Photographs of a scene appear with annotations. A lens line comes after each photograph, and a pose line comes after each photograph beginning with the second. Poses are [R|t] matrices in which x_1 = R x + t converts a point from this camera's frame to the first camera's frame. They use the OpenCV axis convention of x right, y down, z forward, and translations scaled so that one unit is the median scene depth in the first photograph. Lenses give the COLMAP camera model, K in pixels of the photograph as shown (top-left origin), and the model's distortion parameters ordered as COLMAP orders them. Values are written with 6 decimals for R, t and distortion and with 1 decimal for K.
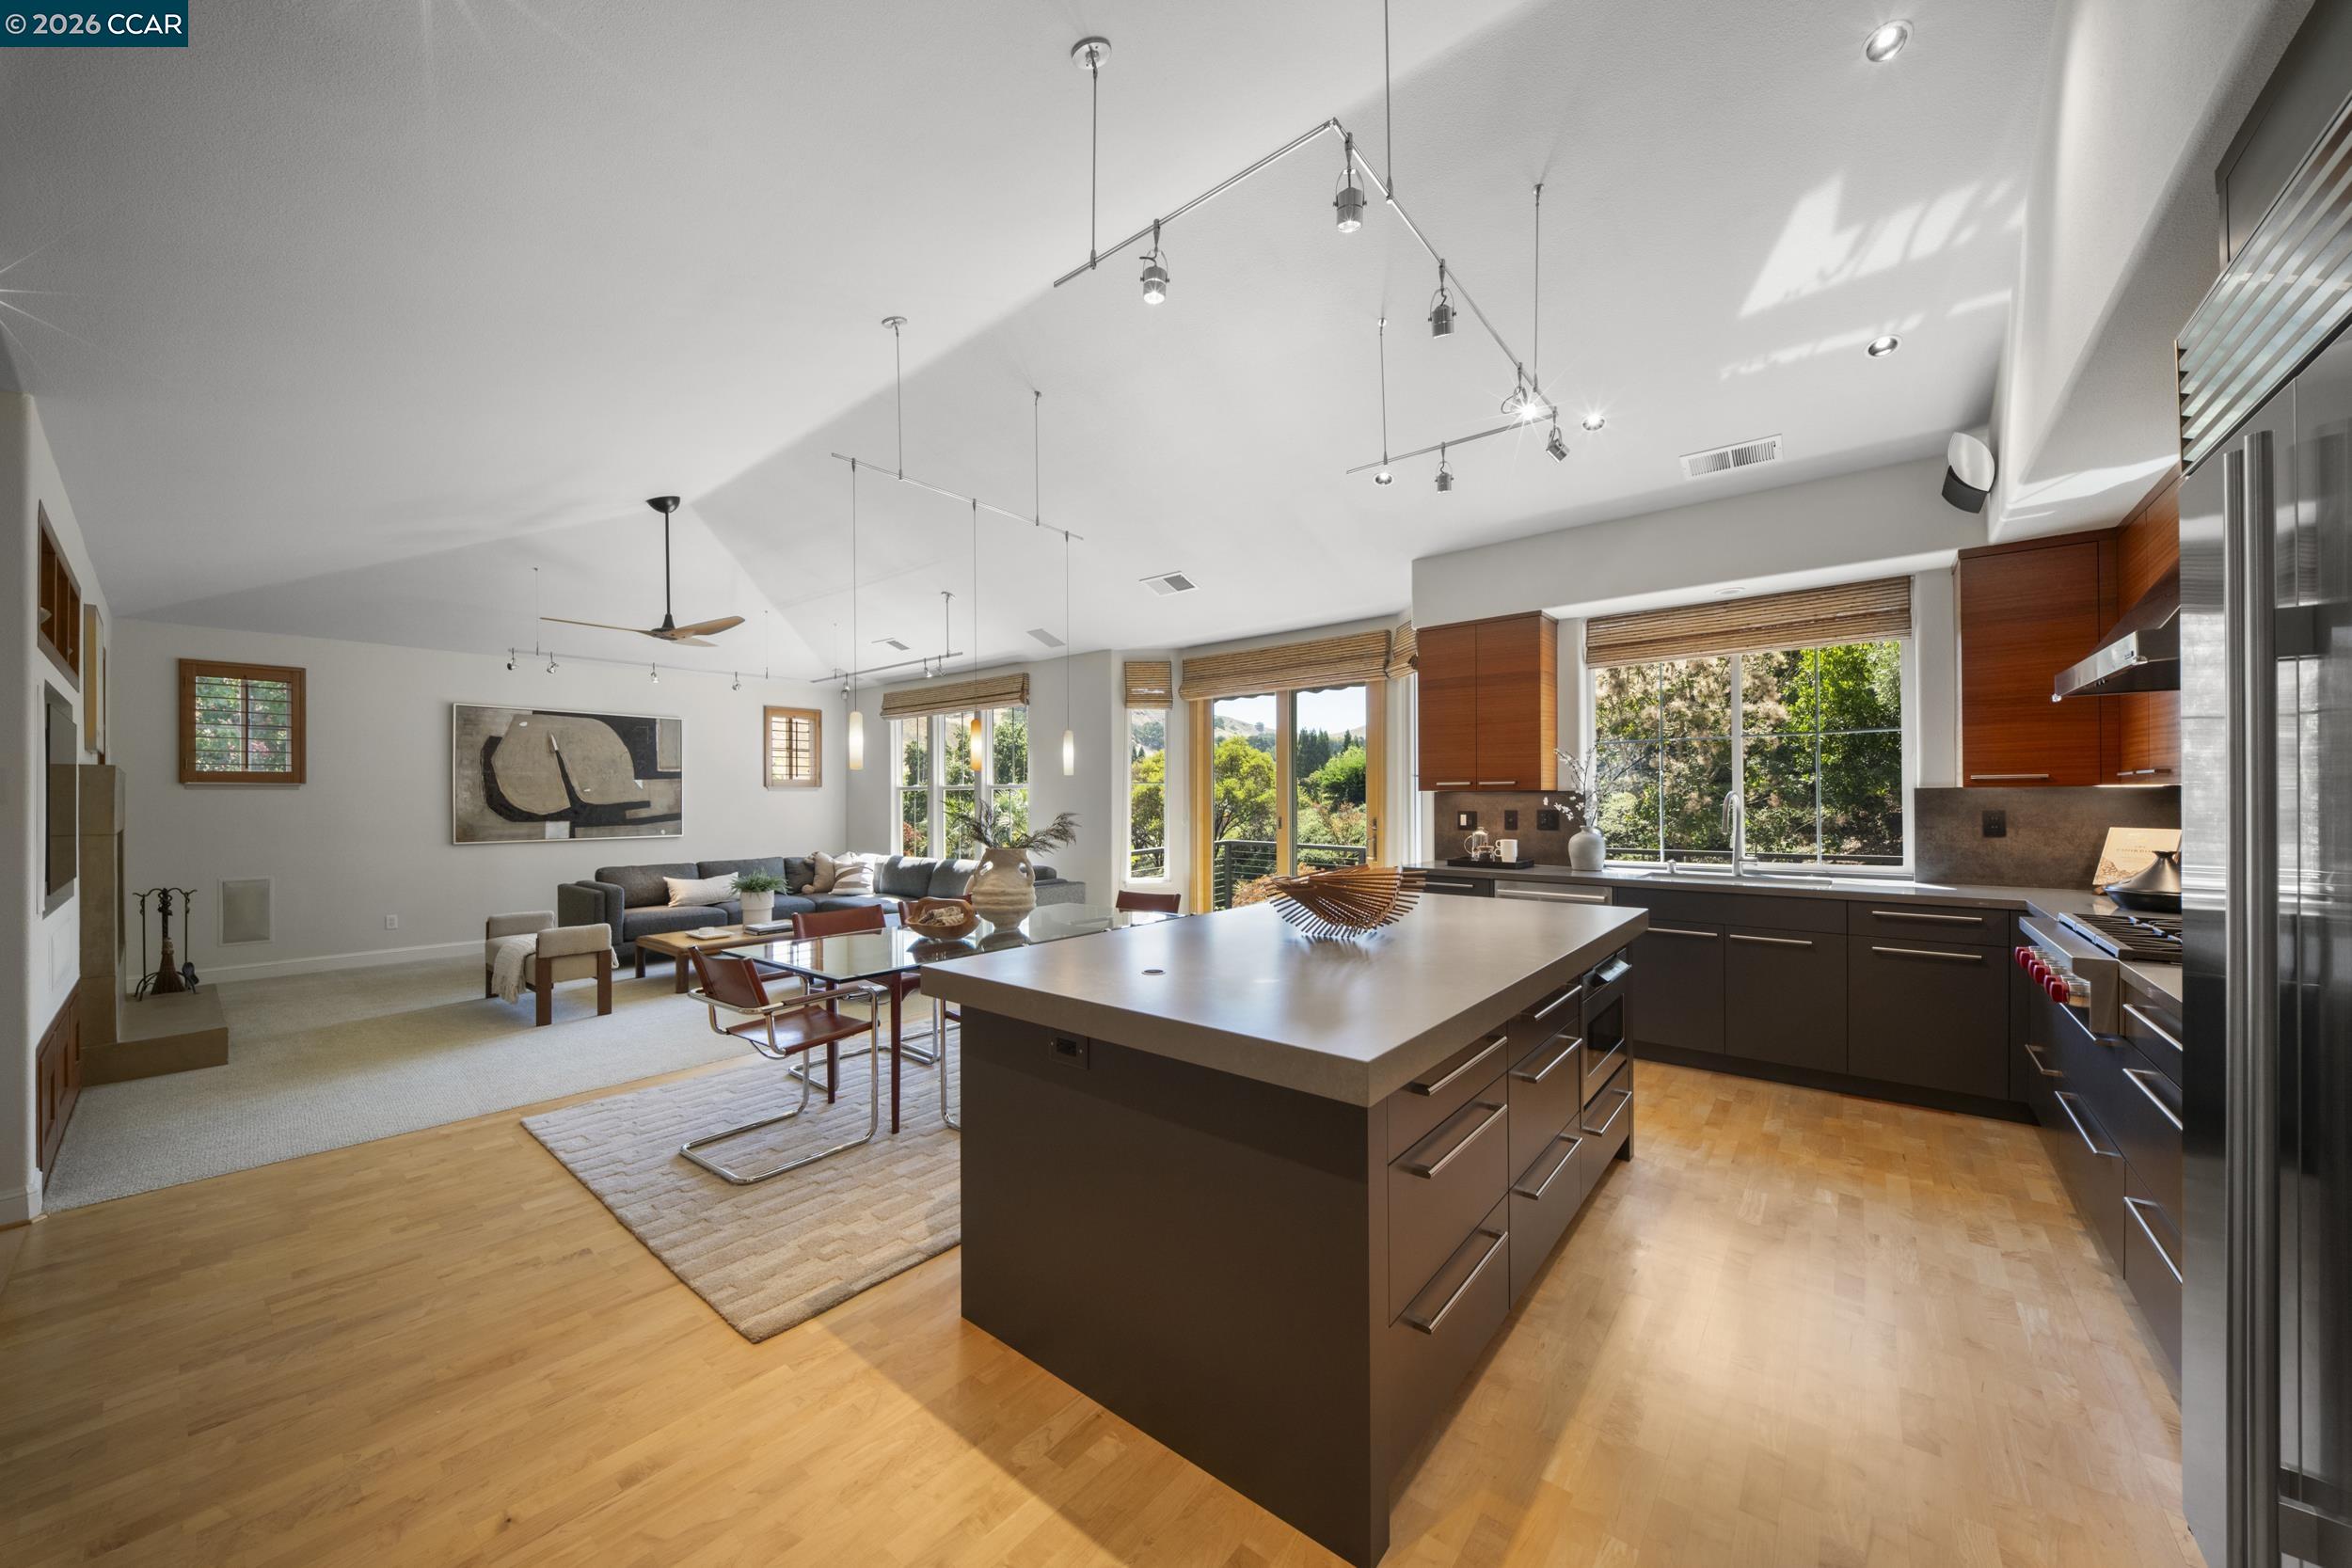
lens RADIAL K [[826.9, 0, 1167.0], [0, 826.9, 793.9], [0, 0, 1]] dist [0.002262, -0.002528]
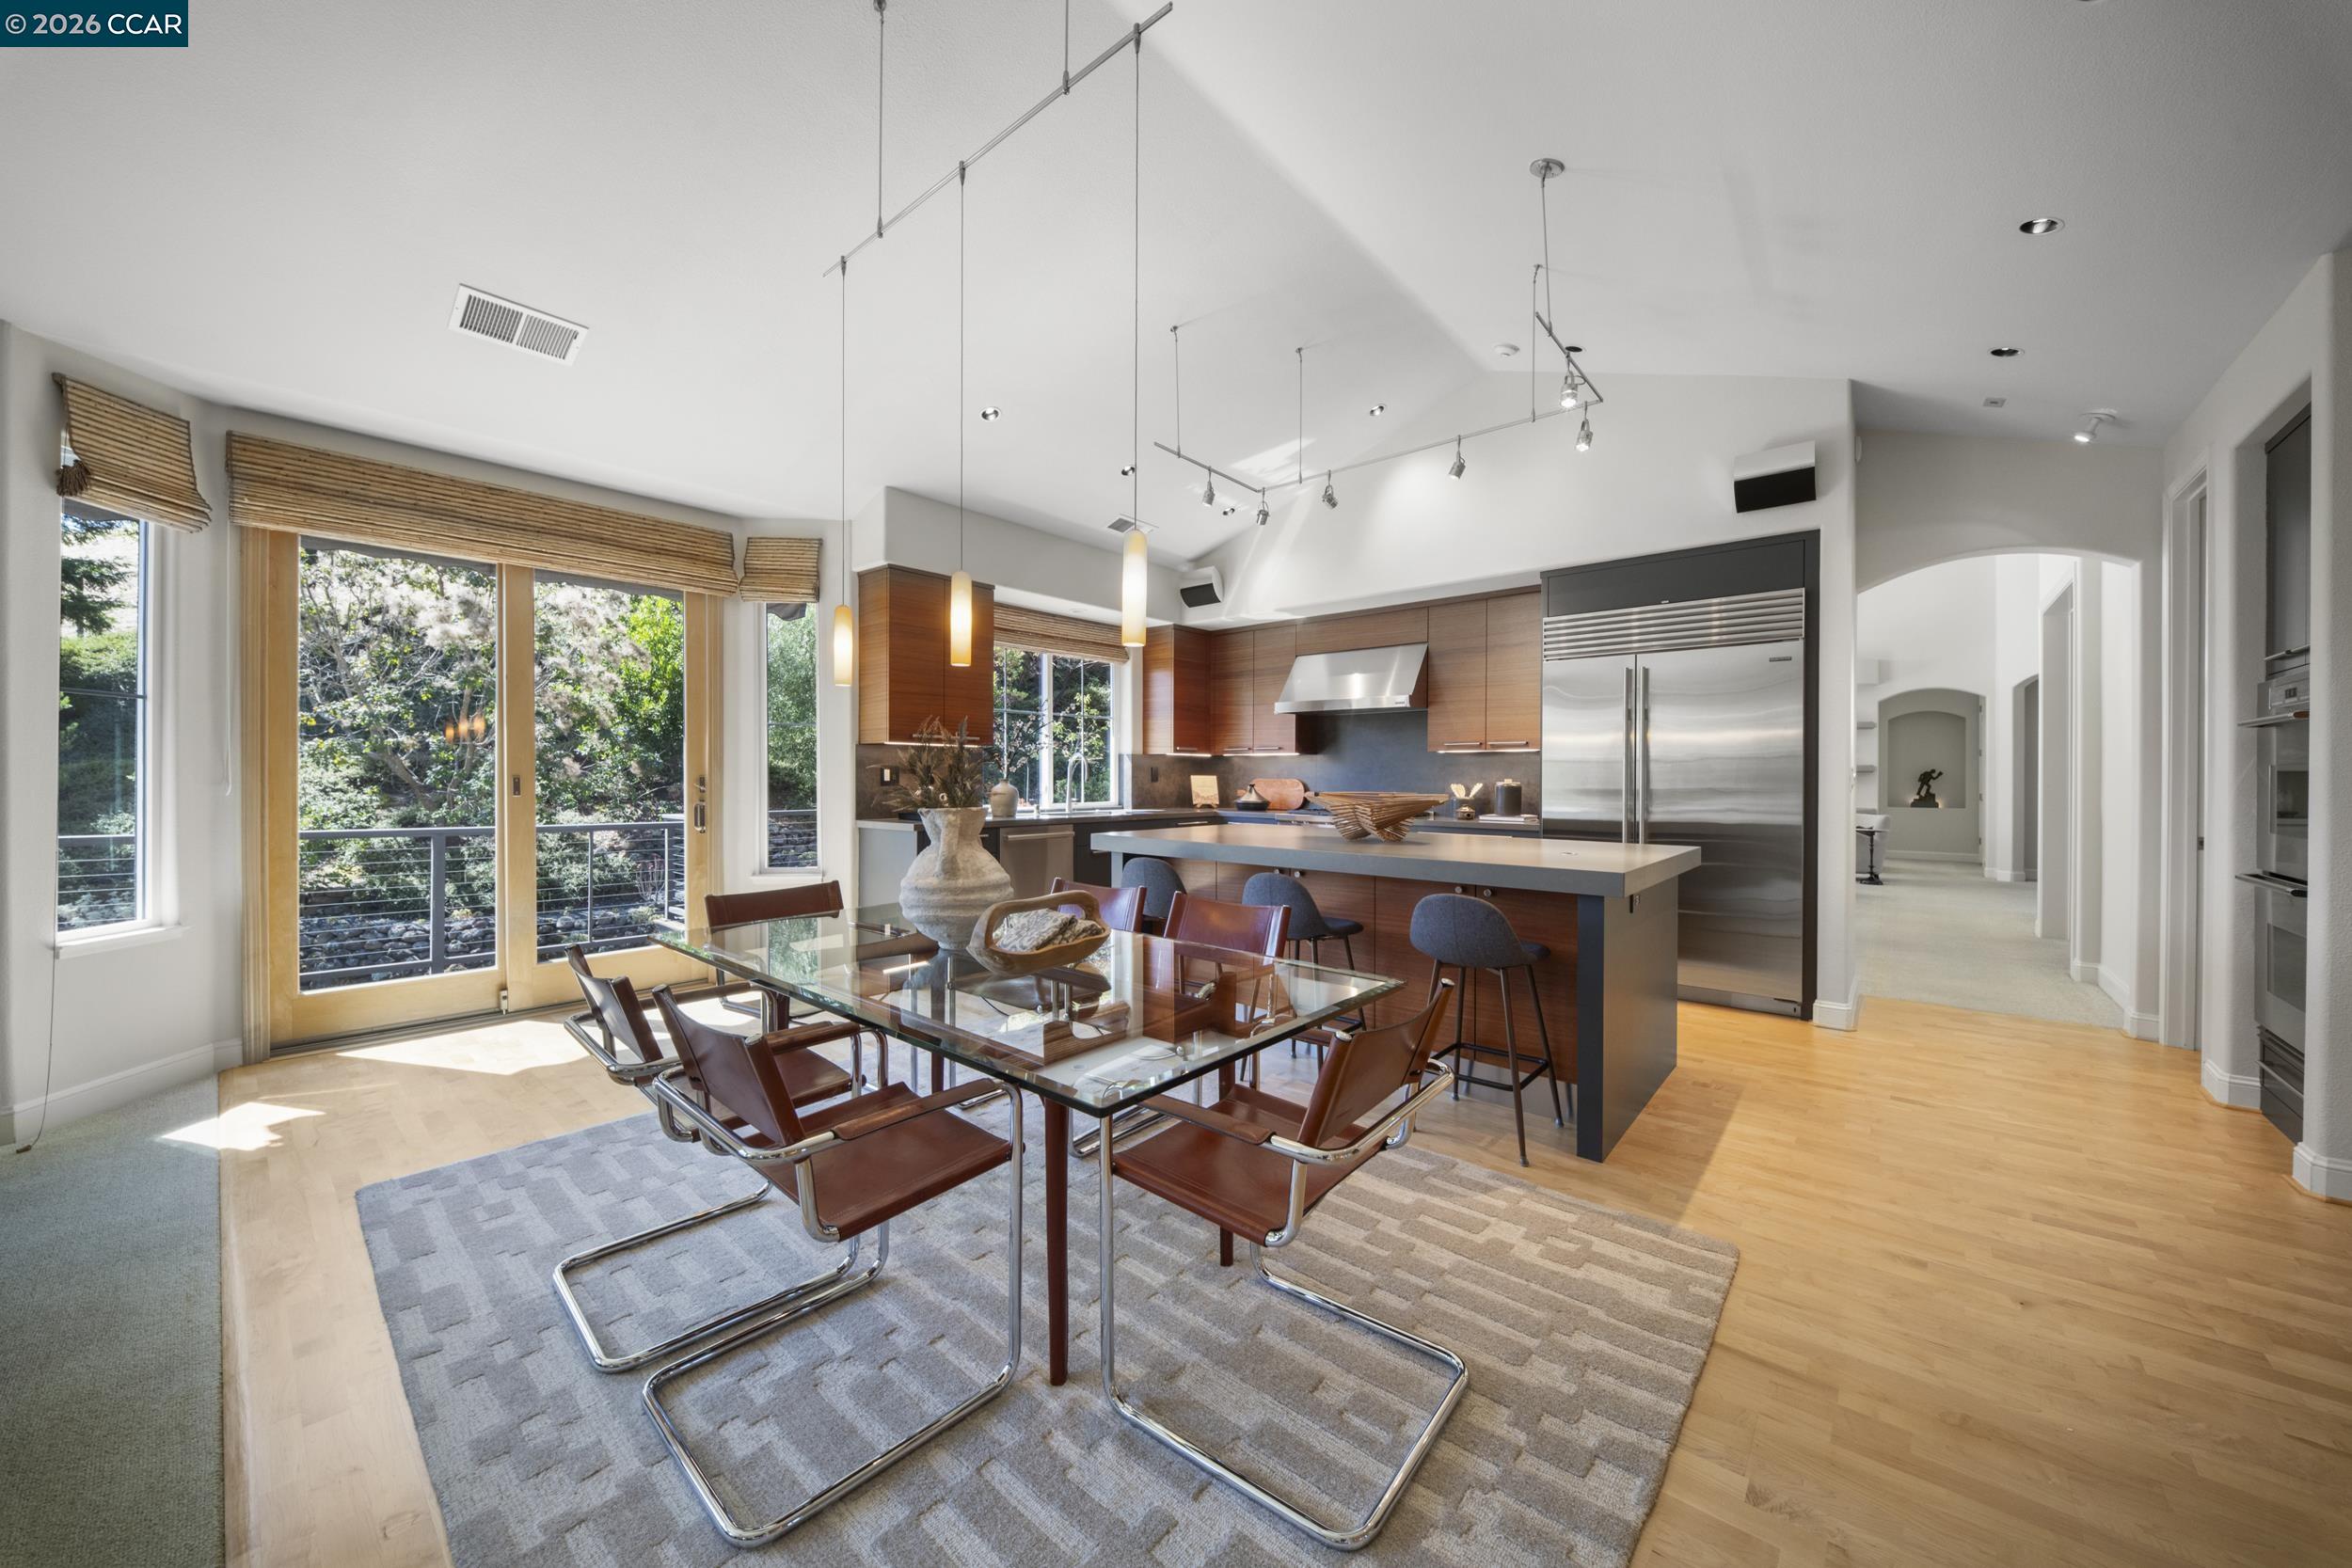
lens RADIAL K [[826.9, 0, 1170.4], [0, 826.9, 785.0], [0, 0, 1]] dist [0.002262, -0.002528]
pose [[0.018687, -0.003994, 0.999817, -0.657820], [-0.009081, 0.999950, 0.004165, 0.040625], [-0.999784, -0.009158, 0.018650, 0.726812]]
